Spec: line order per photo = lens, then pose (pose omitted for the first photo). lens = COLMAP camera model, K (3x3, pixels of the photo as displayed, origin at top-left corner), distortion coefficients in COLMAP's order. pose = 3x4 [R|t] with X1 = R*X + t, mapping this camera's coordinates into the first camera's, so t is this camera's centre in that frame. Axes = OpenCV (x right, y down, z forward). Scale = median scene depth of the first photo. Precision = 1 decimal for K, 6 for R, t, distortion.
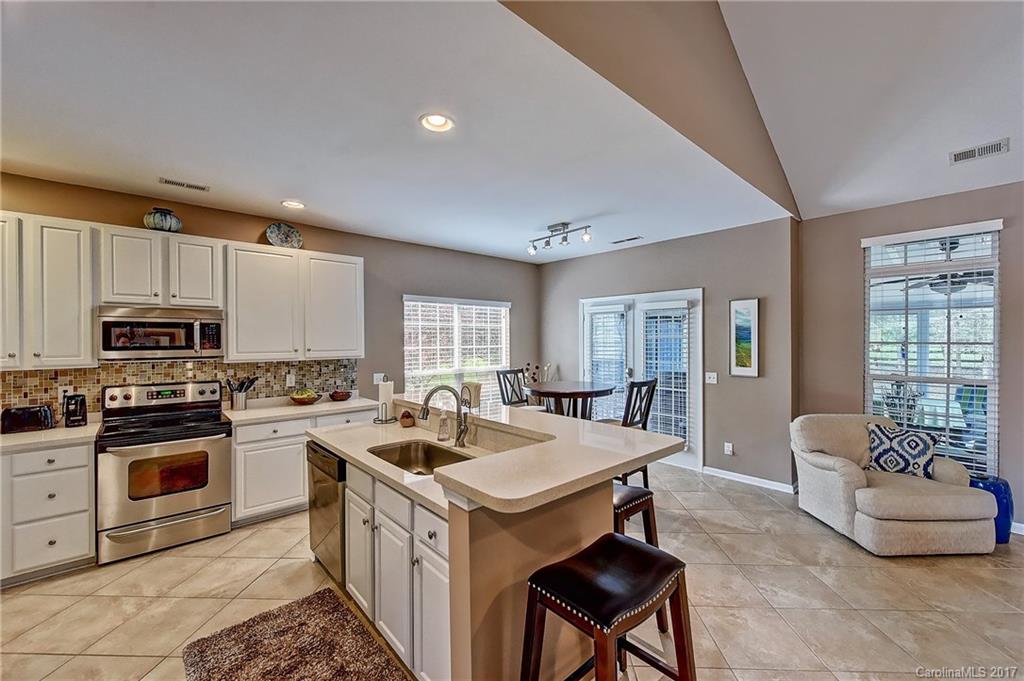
lens RADIAL K [[413.3, 0, 518.7], [0, 413.3, 340.7], [0, 0, 1]] dist [0.001645, 0.000078]
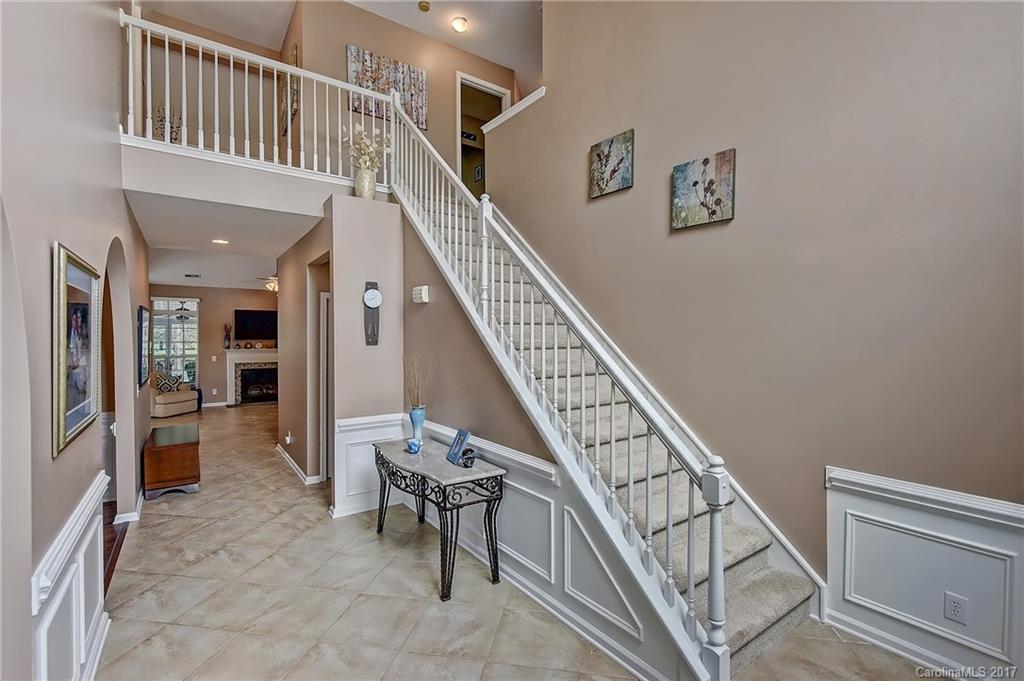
lens RADIAL K [[460.6, 0, 513.5], [0, 460.6, 342.1], [0, 0, 1]] dist [-0.000288, 0.000010]
pose [[0.122351, -0.008869, 0.992447, -1.231298], [0.008096, 0.999936, 0.007938, 0.001486], [-0.992454, 0.007064, 0.122415, -1.103361]]
